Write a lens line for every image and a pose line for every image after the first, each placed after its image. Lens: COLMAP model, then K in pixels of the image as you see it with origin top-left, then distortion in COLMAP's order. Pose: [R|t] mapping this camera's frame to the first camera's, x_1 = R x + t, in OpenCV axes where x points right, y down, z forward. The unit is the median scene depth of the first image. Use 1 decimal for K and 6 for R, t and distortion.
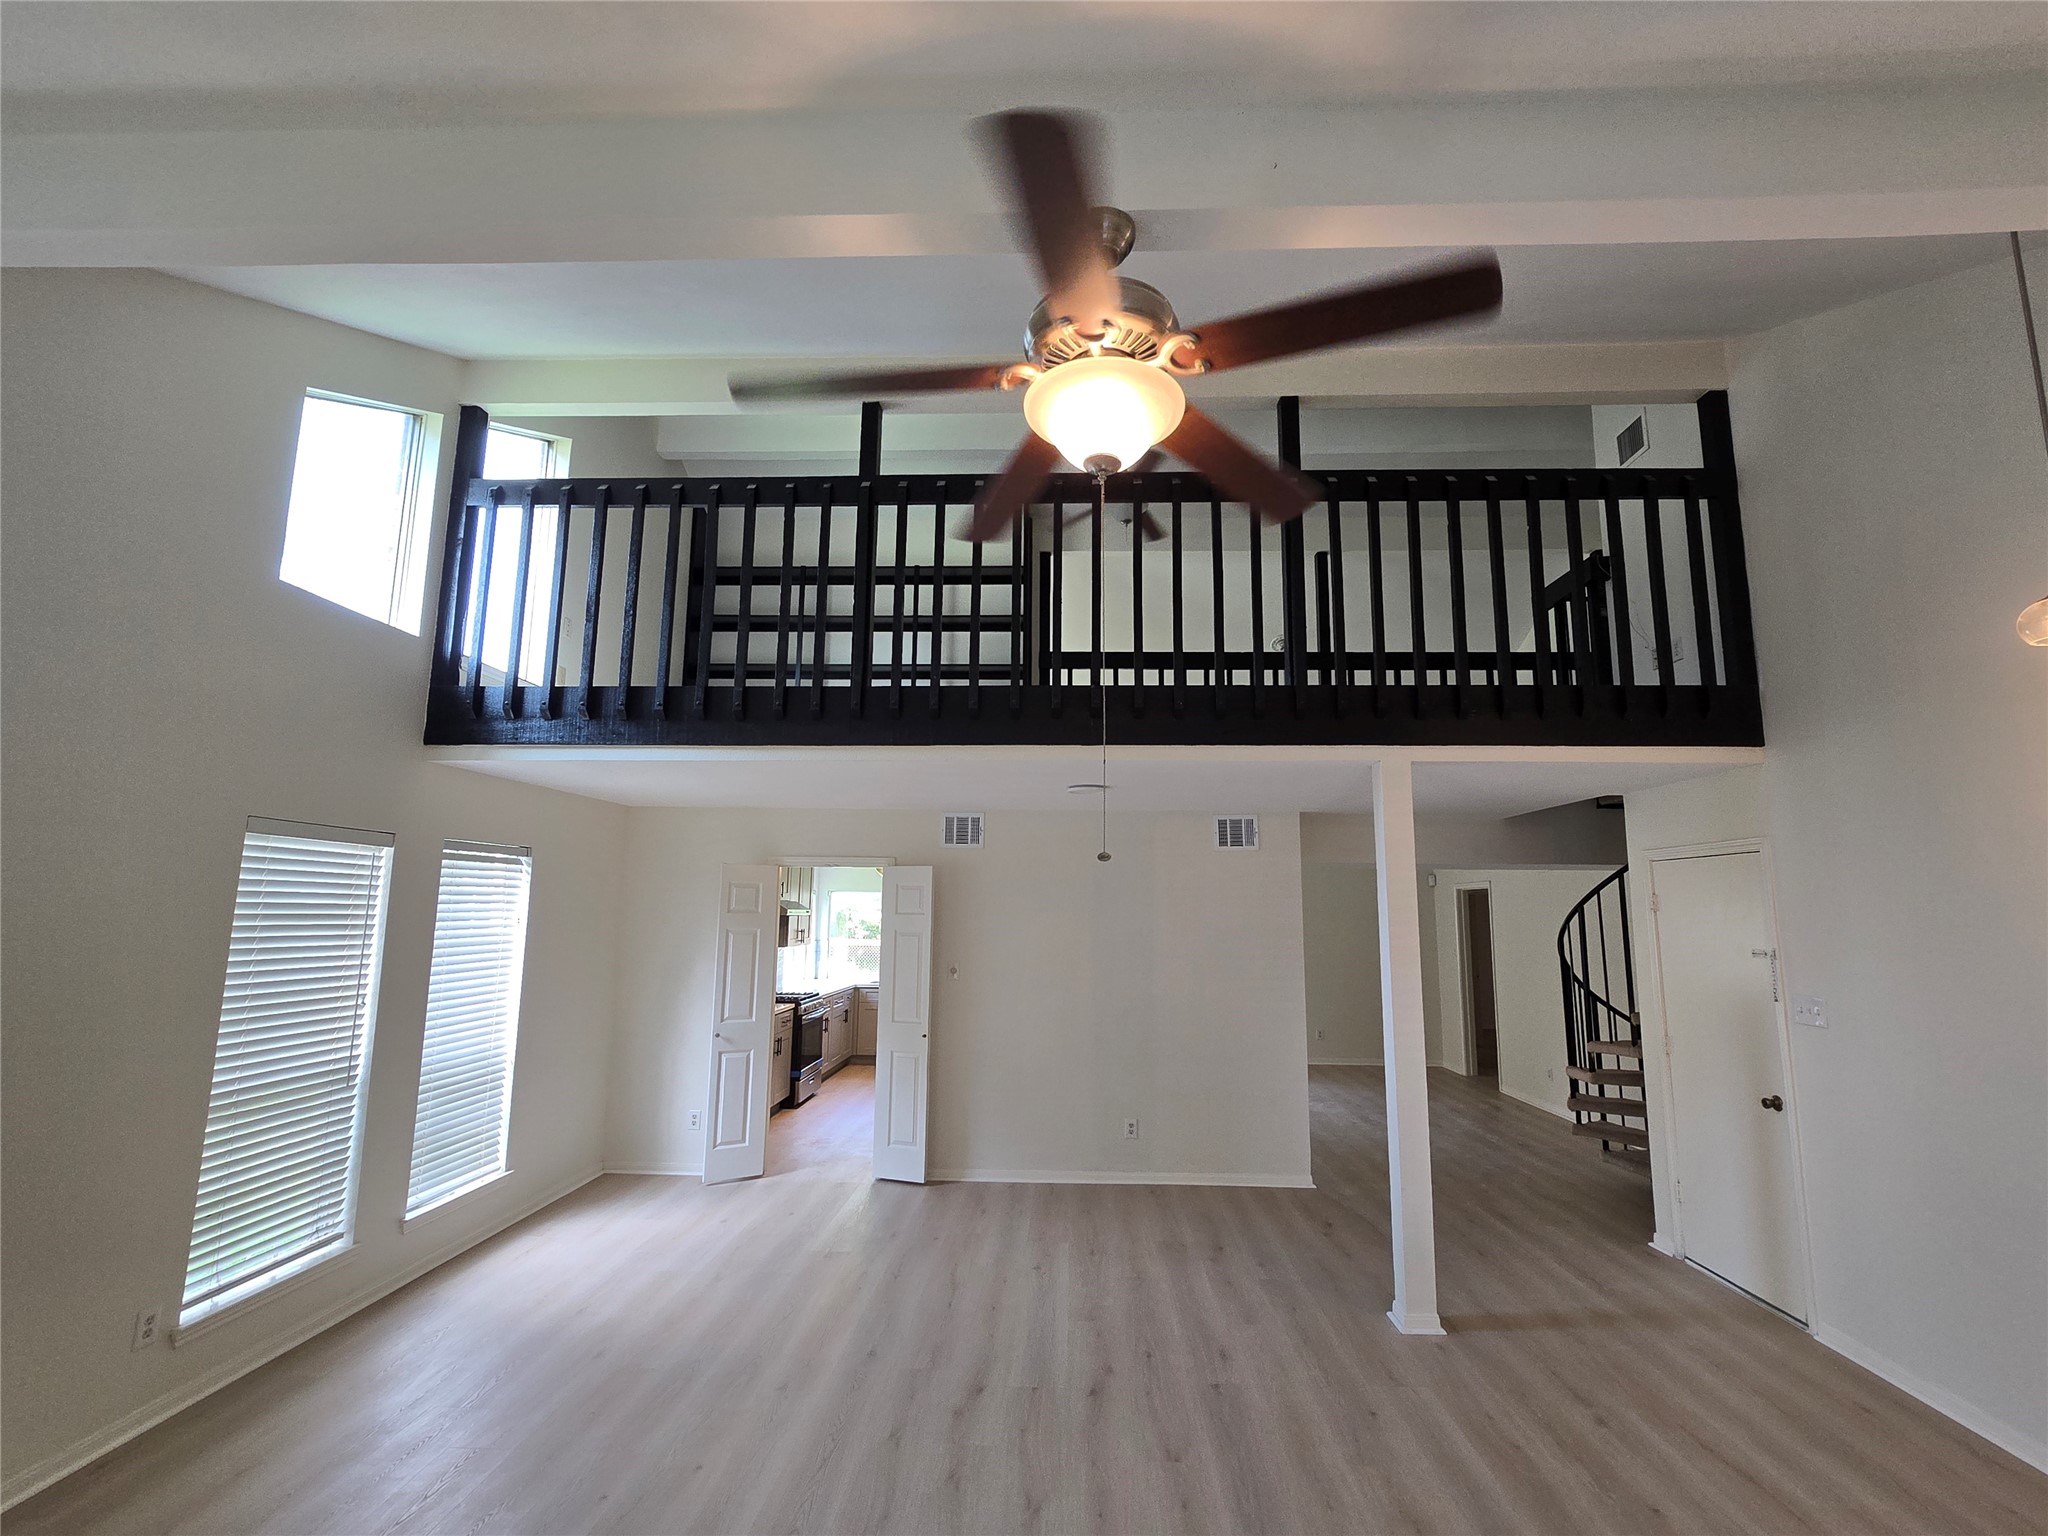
lens RADIAL K [[930.6, 0, 1029.8], [0, 930.6, 766.1], [0, 0, 1]] dist [-0.000045, 0.000237]
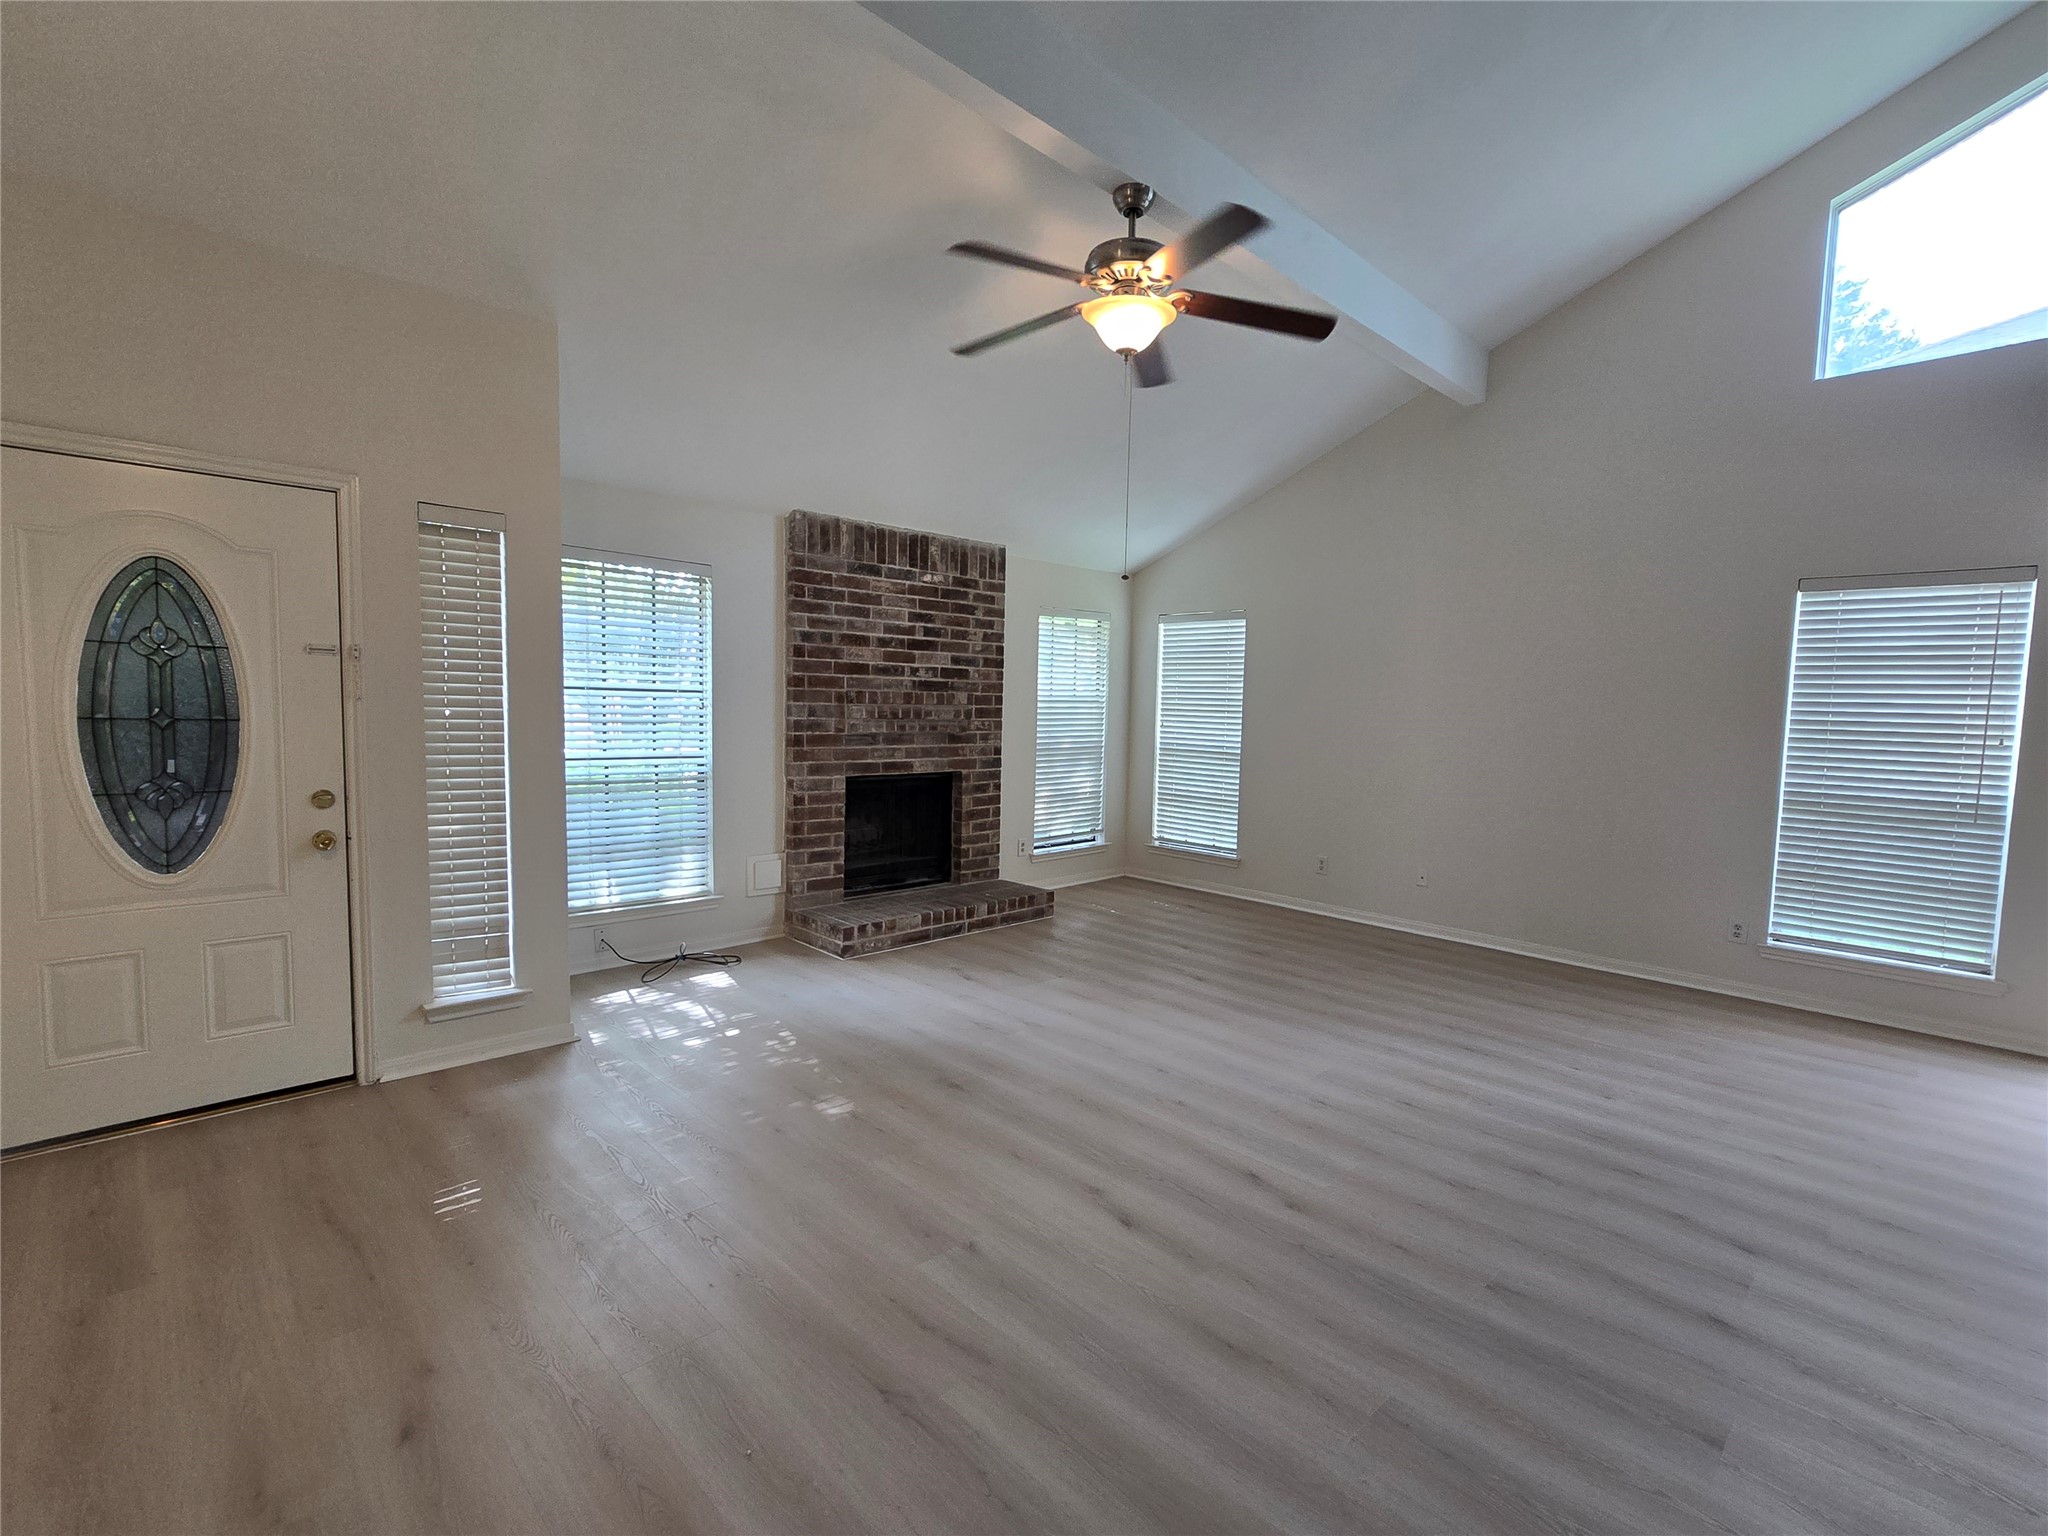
lens RADIAL K [[930.6, 0, 1025.7], [0, 930.6, 770.6], [0, 0, 1]] dist [-0.000045, 0.000237]
pose [[-0.693390, 0.021816, -0.720232, 0.800952], [0.076622, 0.996107, -0.043594, 0.285019], [0.716477, -0.085413, -0.692362, 1.088033]]
